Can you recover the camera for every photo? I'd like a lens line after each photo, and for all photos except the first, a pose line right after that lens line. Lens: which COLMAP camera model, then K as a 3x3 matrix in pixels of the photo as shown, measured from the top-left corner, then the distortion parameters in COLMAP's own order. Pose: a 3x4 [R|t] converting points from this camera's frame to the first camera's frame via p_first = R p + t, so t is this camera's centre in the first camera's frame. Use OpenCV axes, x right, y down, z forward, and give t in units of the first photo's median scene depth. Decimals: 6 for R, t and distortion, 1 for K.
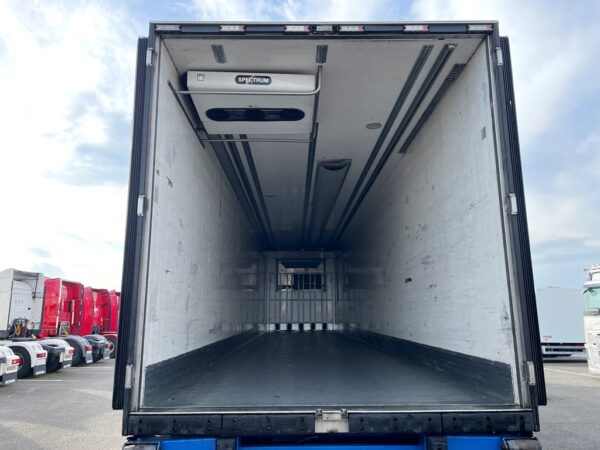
lens RADIAL K [[455.5, 0, 302.1], [0, 455.5, 223.6], [0, 0, 1]] dist [0.081897, -0.107596]
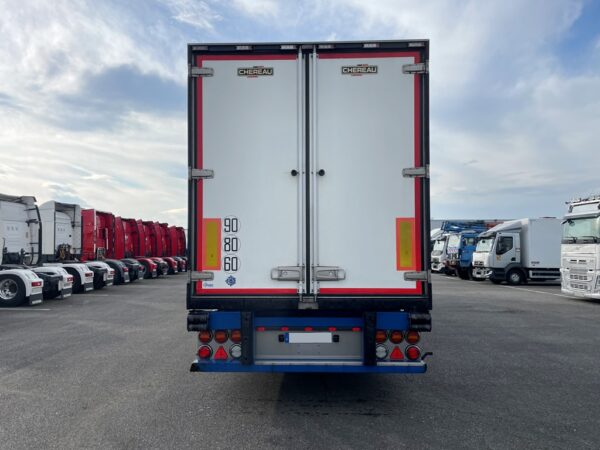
lens RADIAL K [[455.8, 0, 300.3], [0, 455.8, 233.8], [0, 0, 1]] dist [0.078394, -0.099095]
pose [[0.999303, 0.003222, -0.037196, 0.020496], [0.003332, 0.984597, 0.174810, -0.024731], [0.037186, -0.174812, 0.983899, -0.130201]]
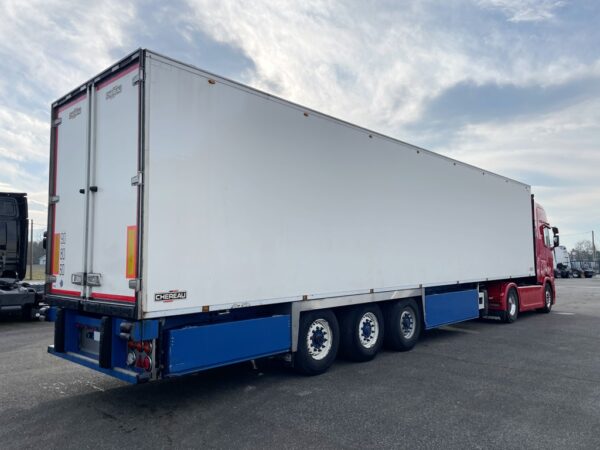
lens RADIAL K [[455.5, 0, 302.1], [0, 455.5, 223.6], [0, 0, 1]] dist [0.081897, -0.107596]
pose [[0.725601, -0.051603, -0.686178, 0.439653], [0.139022, 0.987614, 0.072738, 0.016955], [0.673925, -0.148172, 0.723788, 0.057127]]
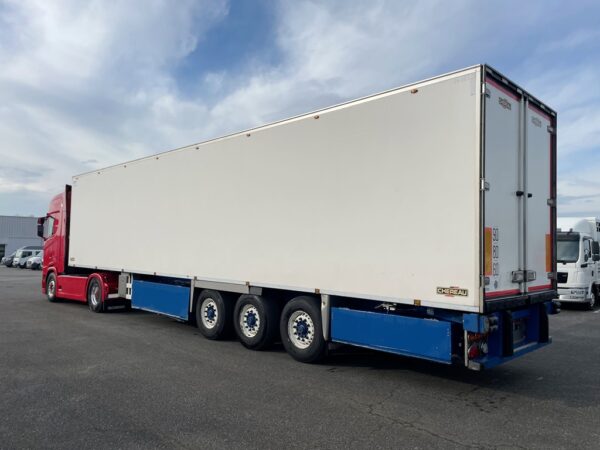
lens RADIAL K [[455.8, 0, 300.3], [0, 455.8, 233.8], [0, 0, 1]] dist [0.078394, -0.099095]
pose [[0.716365, 0.039033, 0.696633, -0.458766], [-0.155670, 0.982208, 0.105045, 0.015061], [-0.680138, -0.183696, 0.709696, 0.054221]]
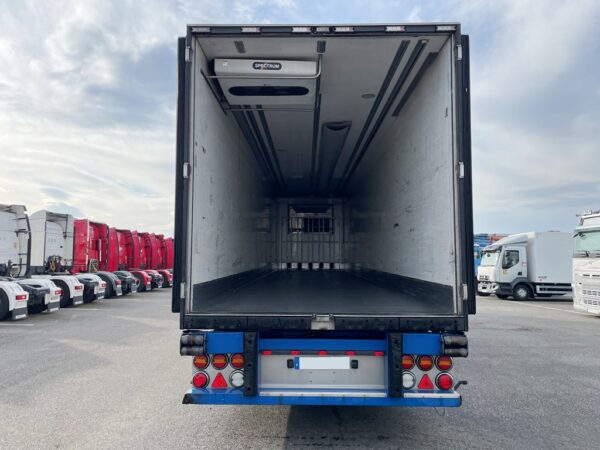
lens RADIAL K [[455.5, 0, 302.1], [0, 455.5, 223.6], [0, 0, 1]] dist [0.081897, -0.107596]
pose [[0.999610, 0.007899, -0.026795, 0.007399], [-0.004512, 0.992247, 0.124201, -0.012020], [0.027569, -0.124032, 0.991895, -0.082721]]
